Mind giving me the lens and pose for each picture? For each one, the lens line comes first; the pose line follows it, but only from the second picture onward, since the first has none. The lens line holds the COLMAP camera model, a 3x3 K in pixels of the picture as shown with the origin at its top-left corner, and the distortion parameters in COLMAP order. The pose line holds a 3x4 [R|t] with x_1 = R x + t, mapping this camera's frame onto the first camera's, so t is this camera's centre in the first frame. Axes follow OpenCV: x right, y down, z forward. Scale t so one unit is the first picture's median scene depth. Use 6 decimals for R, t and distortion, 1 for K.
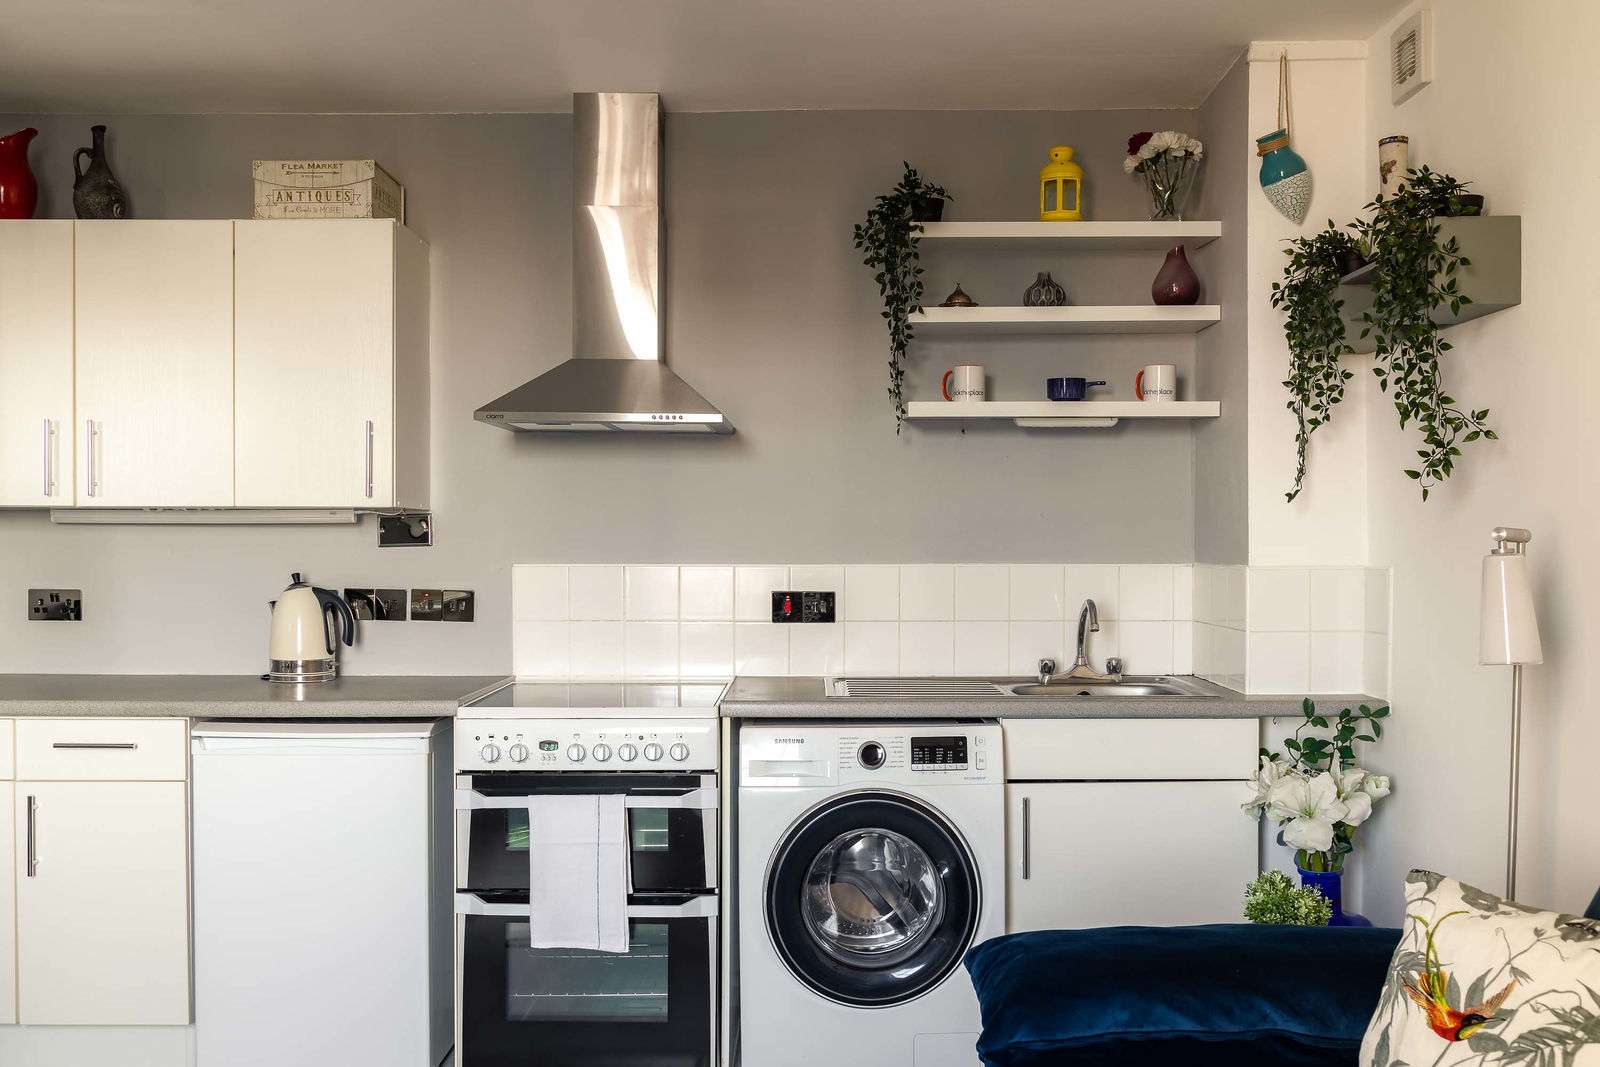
lens RADIAL K [[1419.3, 0, 796.6], [0, 1419.3, 579.3], [0, 0, 1]] dist [0.005014, 0.001101]
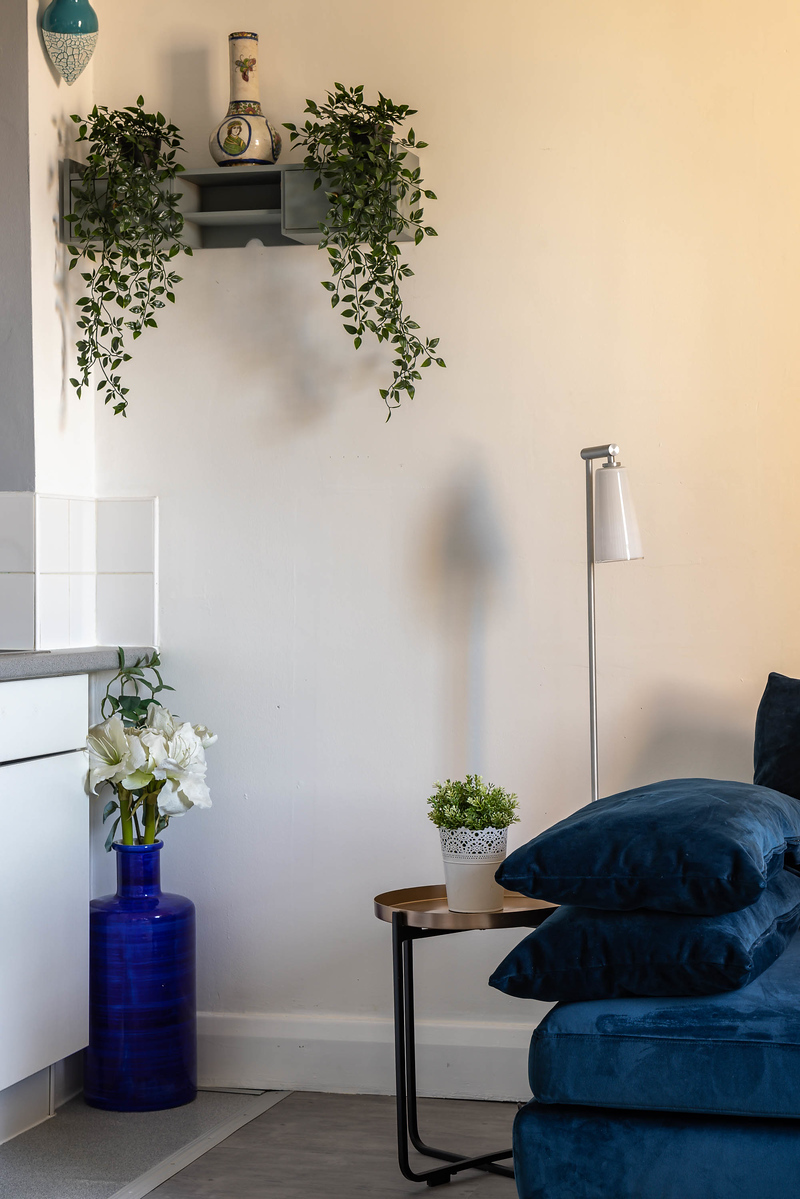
lens RADIAL K [[2189.4, 0, 423.5], [0, 2189.4, 570.7], [0, 0, 1]] dist [-0.012233, 0.221874]
pose [[0.267501, 0.001261, 0.963557, -0.887029], [0.018085, 0.999816, -0.006330, 0.050943], [-0.963388, 0.019119, 0.267429, 0.481442]]
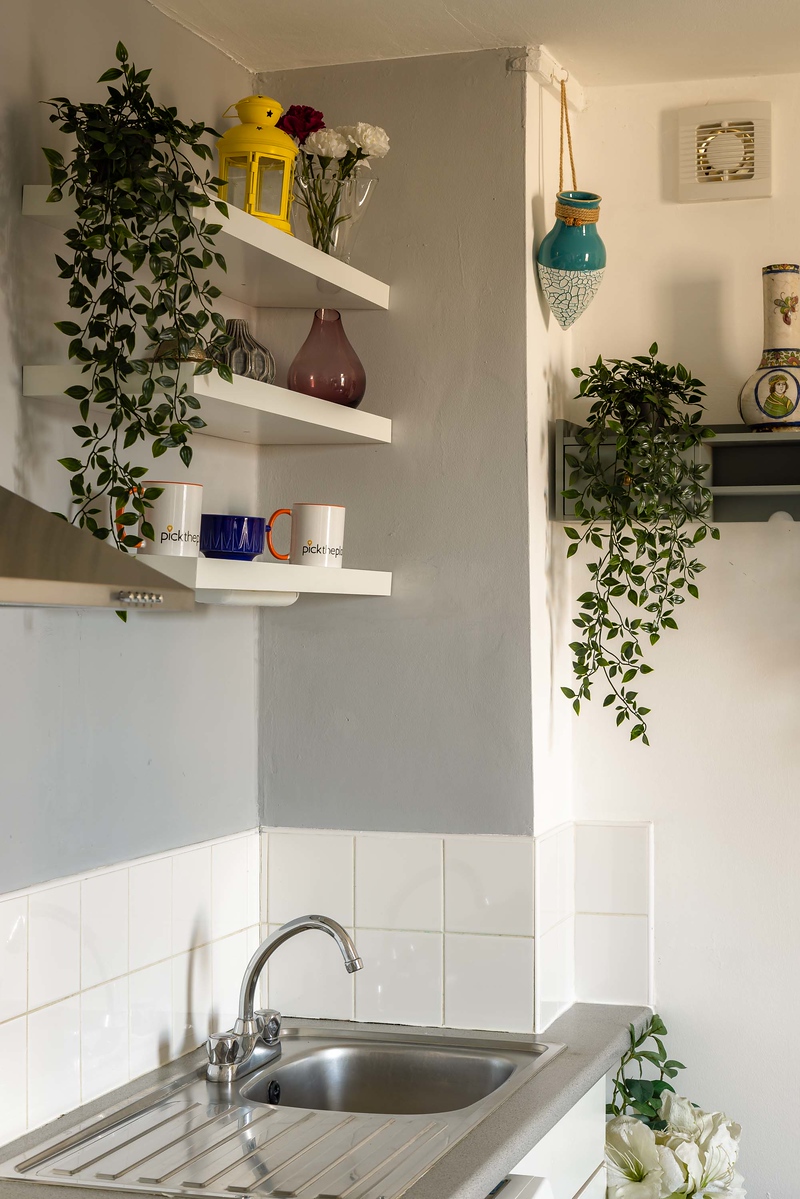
lens RADIAL K [[2006.2, 0, 400.0], [0, 2006.2, 599.5], [0, 0, 1]] dist [0.038968, -0.013823]
pose [[0.300428, 0.011420, 0.953736, -0.627954], [0.018190, 0.999678, -0.017700, -0.110758], [-0.953631, 0.022666, 0.300124, 0.830196]]
